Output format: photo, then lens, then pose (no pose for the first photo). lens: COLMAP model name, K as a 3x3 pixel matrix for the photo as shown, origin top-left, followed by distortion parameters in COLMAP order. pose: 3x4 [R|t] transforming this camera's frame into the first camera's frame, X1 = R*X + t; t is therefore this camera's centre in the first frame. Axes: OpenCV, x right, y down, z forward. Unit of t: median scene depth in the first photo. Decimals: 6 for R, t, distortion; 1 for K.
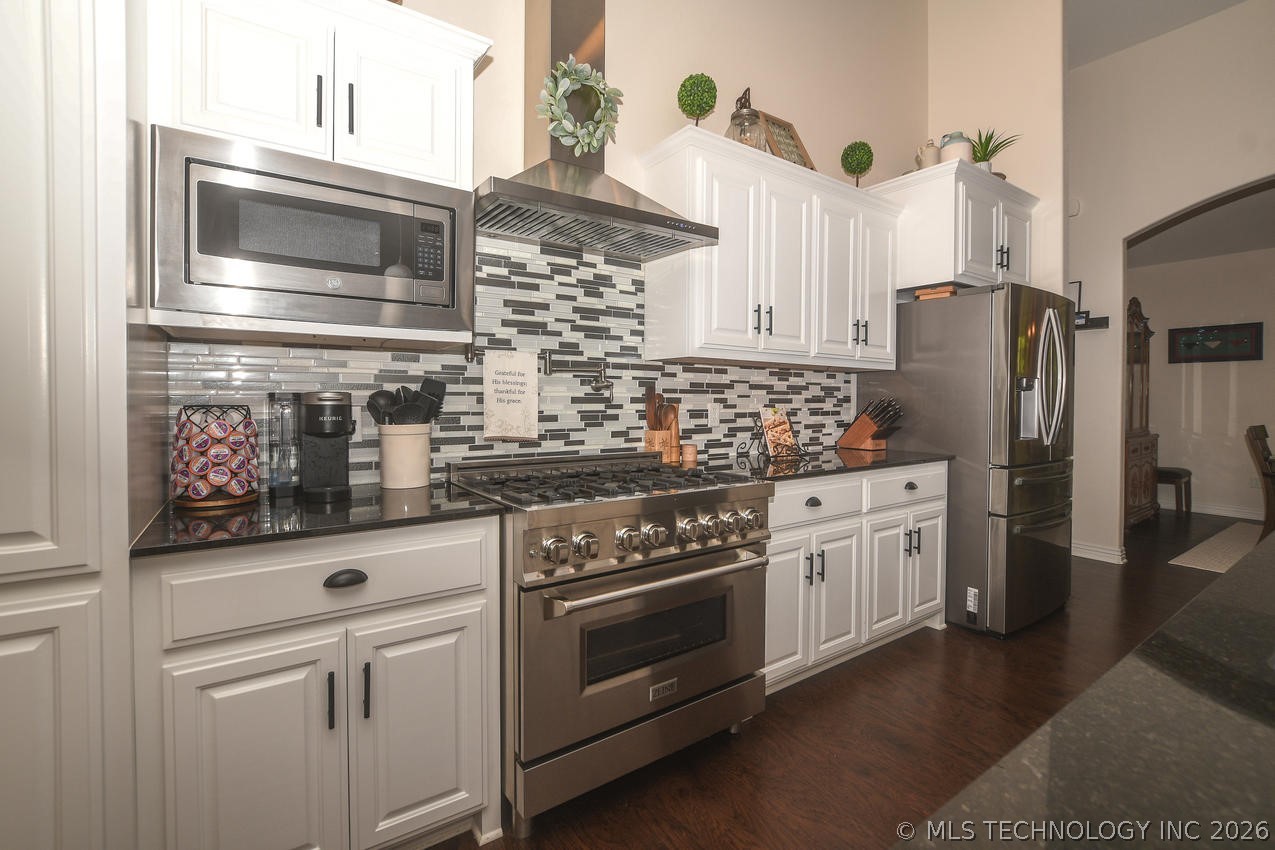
lens RADIAL K [[555.7, 0, 627.8], [0, 555.7, 405.2], [0, 0, 1]] dist [-0.013309, -0.001465]
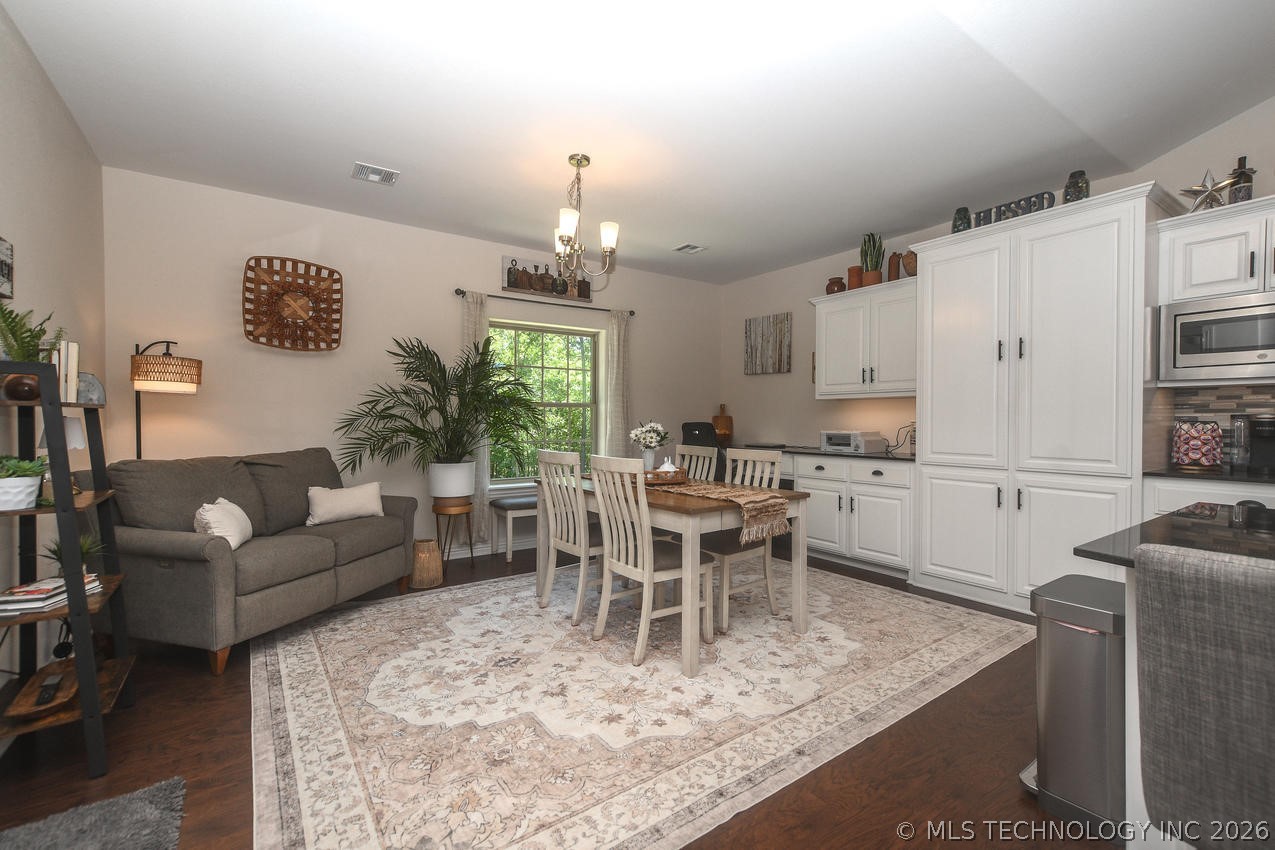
lens RADIAL K [[555.7, 0, 643.1], [0, 555.7, 419.0], [0, 0, 1]] dist [-0.013309, -0.001465]
pose [[0.048195, -0.002608, -0.998835, 0.798099], [-0.010828, 0.999936, -0.003133, 0.014785], [0.998779, 0.010967, 0.048164, -0.771986]]
